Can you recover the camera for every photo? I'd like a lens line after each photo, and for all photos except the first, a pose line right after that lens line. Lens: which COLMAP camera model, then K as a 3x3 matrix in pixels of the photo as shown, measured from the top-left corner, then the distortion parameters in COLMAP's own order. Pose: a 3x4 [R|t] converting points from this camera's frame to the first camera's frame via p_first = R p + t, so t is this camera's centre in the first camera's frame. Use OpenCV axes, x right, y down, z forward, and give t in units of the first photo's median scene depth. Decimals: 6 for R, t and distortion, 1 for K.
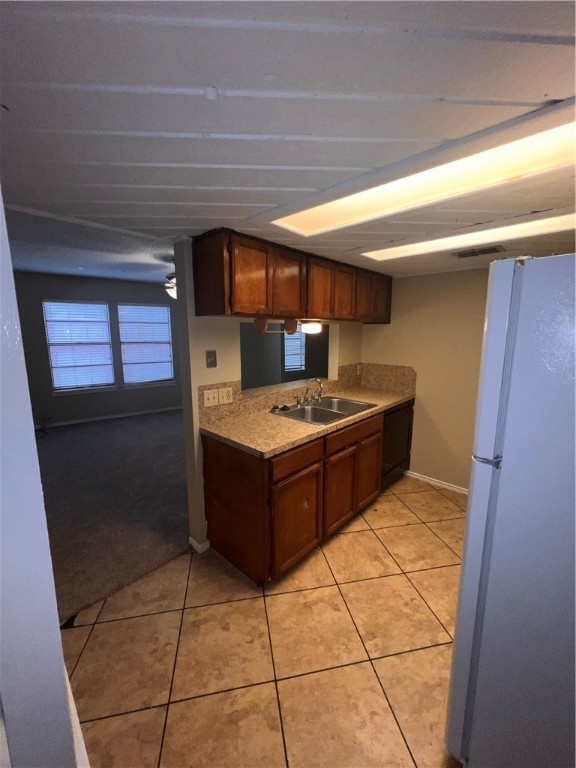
lens RADIAL K [[306.4, 0, 288.5], [0, 306.4, 379.7], [0, 0, 1]] dist [-0.009319, 0.000817]
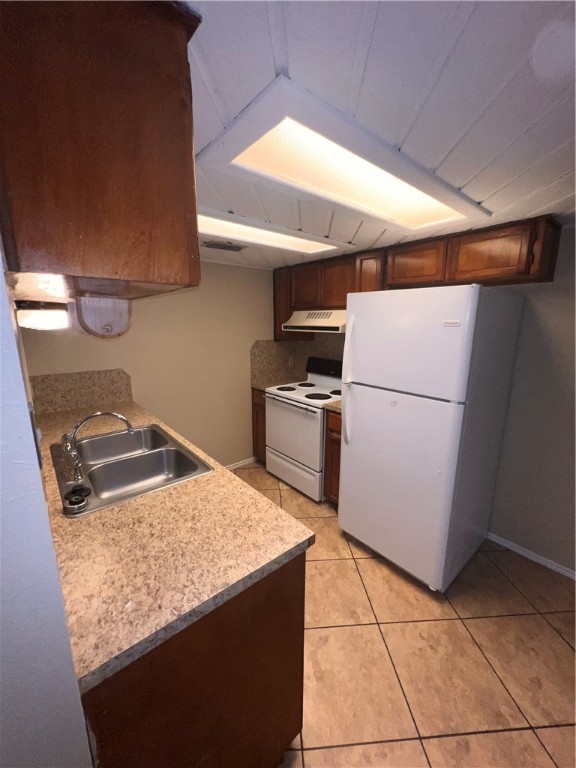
lens RADIAL K [[306.4, 0, 284.9], [0, 306.4, 386.2], [0, 0, 1]] dist [-0.009319, 0.000817]
pose [[0.124326, -0.204129, 0.971017, -0.582008], [0.154491, 0.970657, 0.184273, -0.147918], [-0.980141, 0.127103, 0.152214, 0.916322]]
